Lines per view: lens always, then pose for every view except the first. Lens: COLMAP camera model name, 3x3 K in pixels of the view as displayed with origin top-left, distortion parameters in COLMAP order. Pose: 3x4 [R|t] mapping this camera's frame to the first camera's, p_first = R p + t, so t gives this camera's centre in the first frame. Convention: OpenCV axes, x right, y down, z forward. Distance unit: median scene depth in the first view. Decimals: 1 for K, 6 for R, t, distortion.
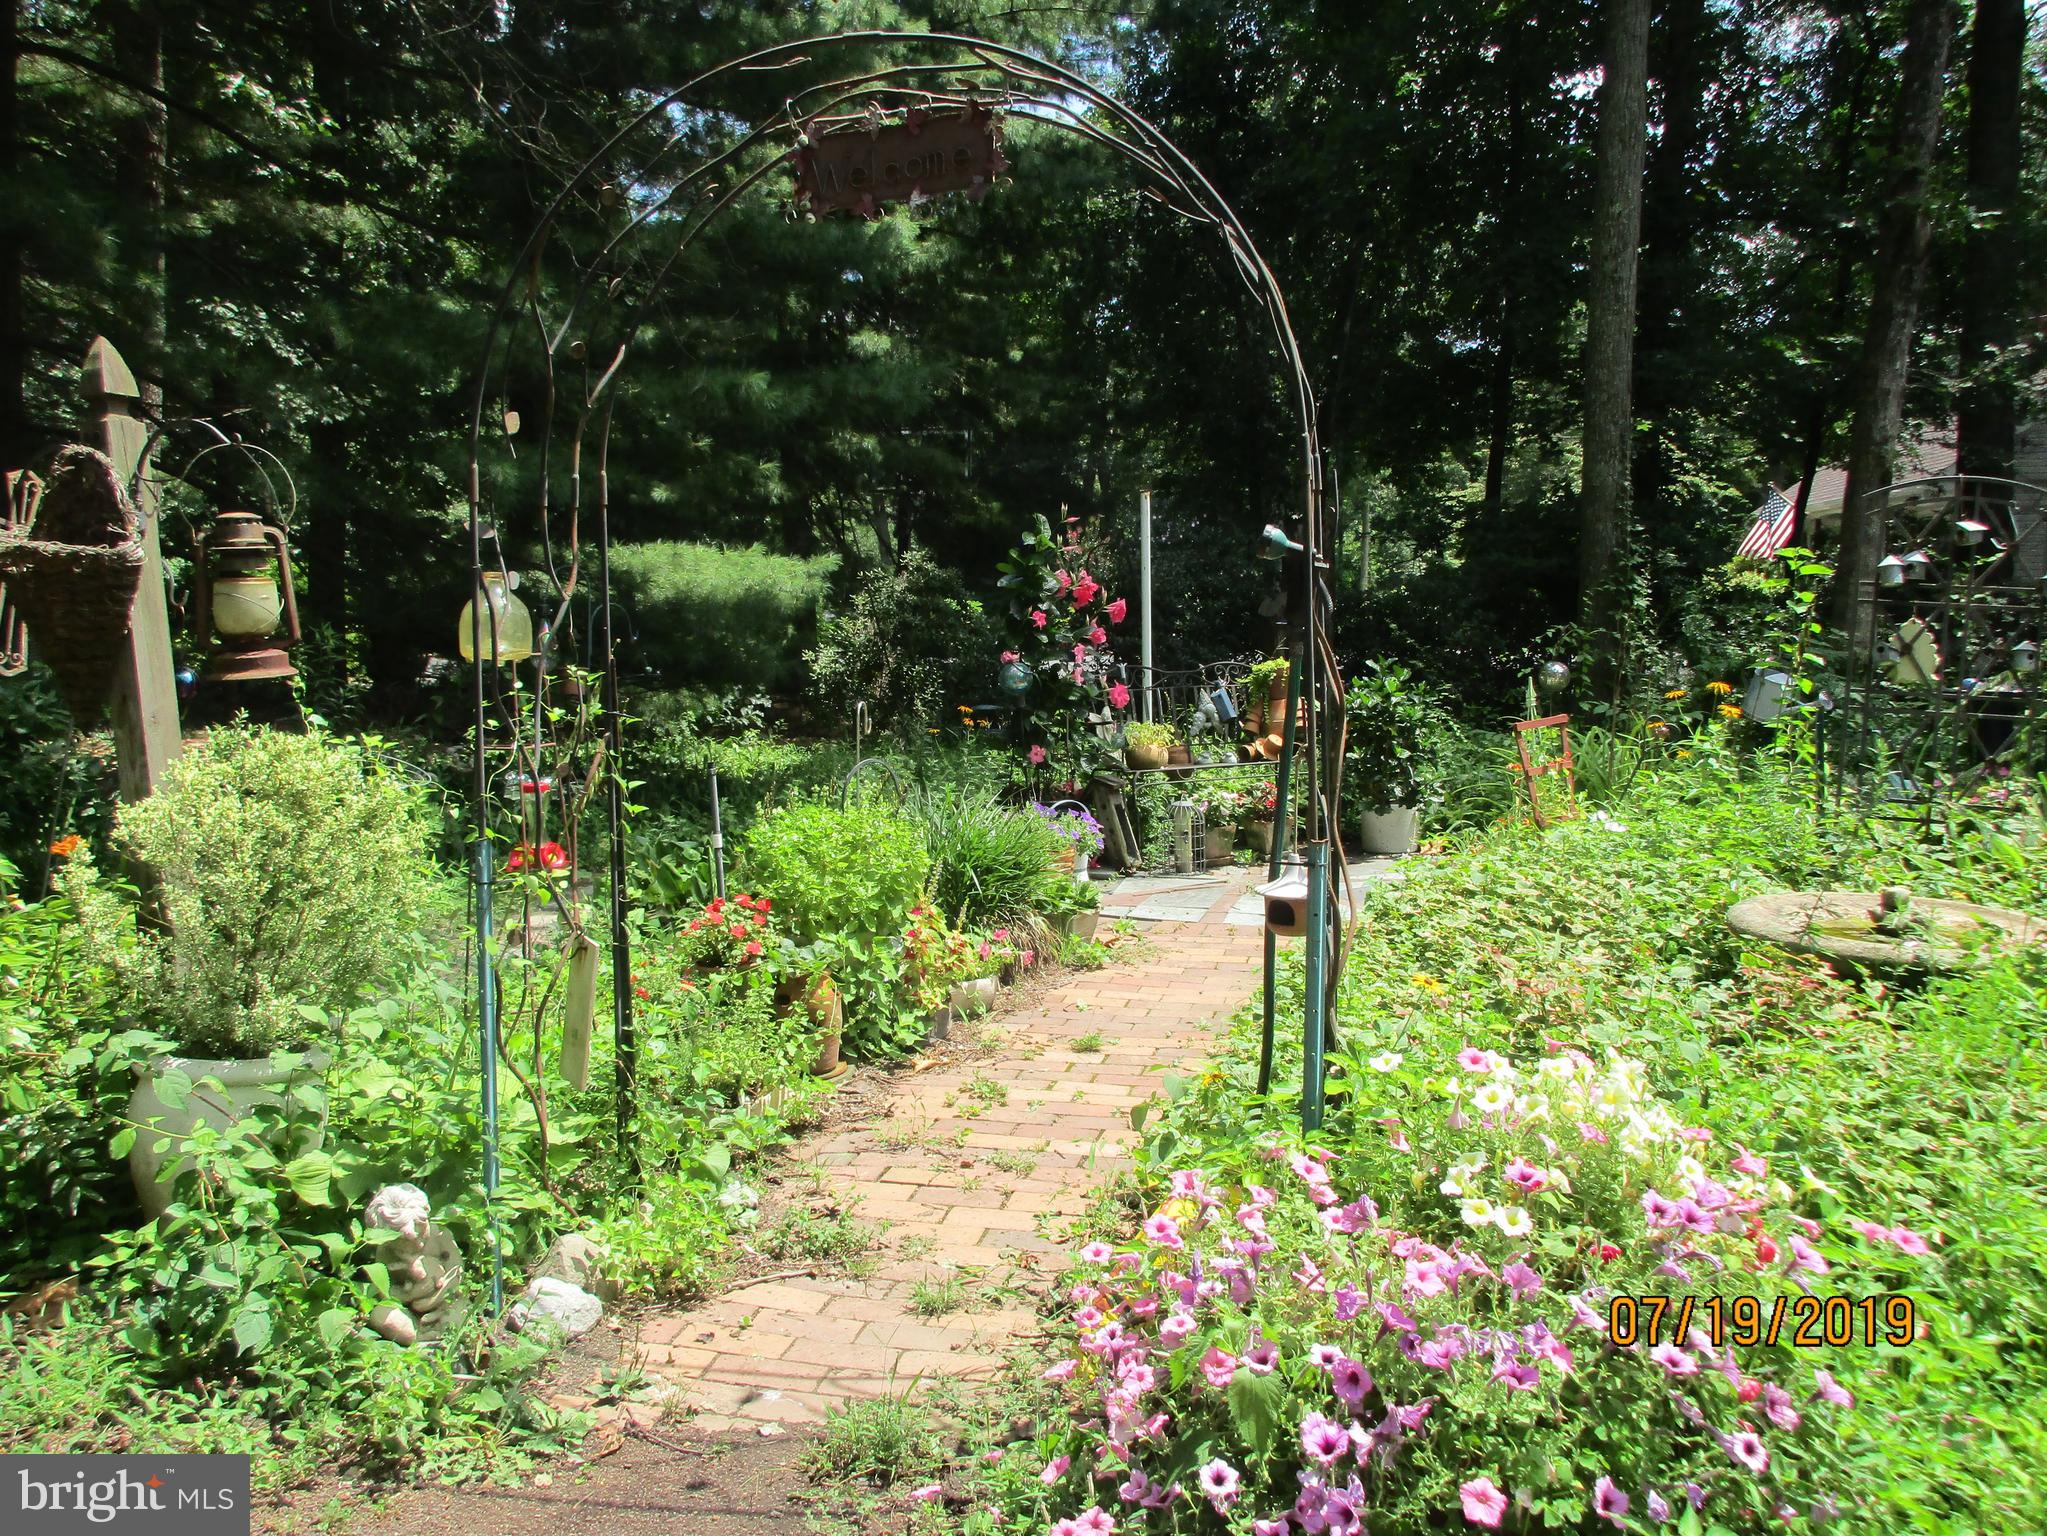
lens RADIAL K [[1641.3, 0, 1023.5], [0, 1641.3, 768.0], [0, 0, 1]] dist [0.056066, -0.000616]
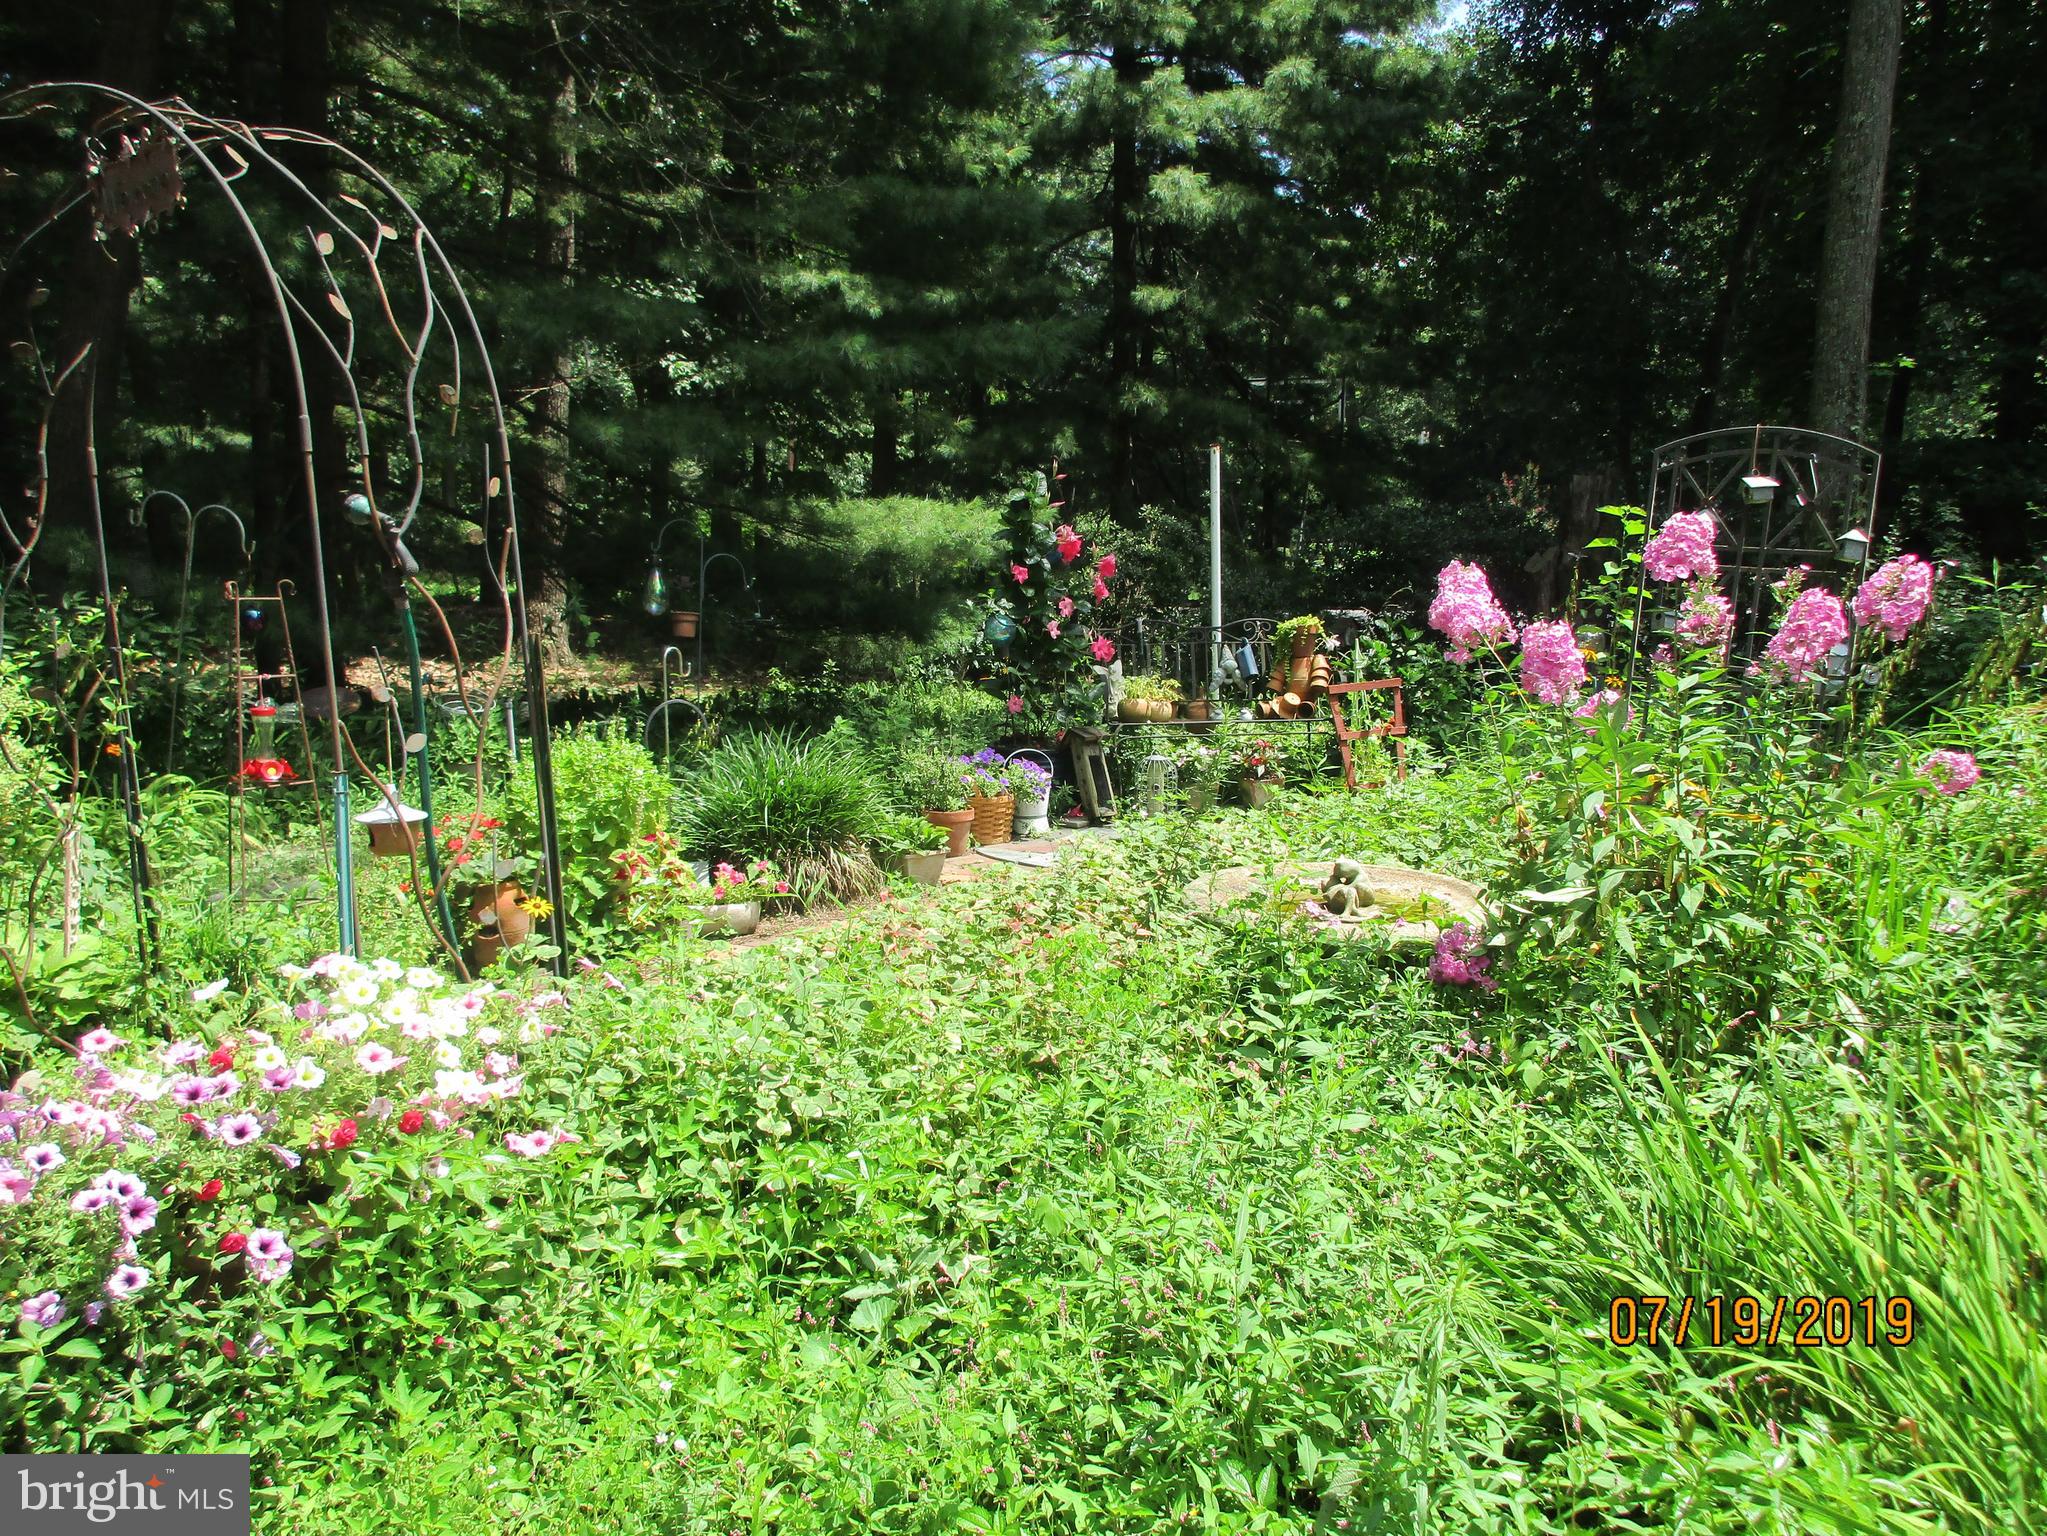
lens RADIAL K [[1641.3, 0, 1023.5], [0, 1641.3, 768.0], [0, 0, 1]] dist [0.056066, -0.000616]
pose [[0.959012, 0.045028, -0.279765, 0.277325], [-0.036487, 0.998698, 0.035664, -0.004781], [0.281006, -0.023994, 0.959406, 0.001936]]
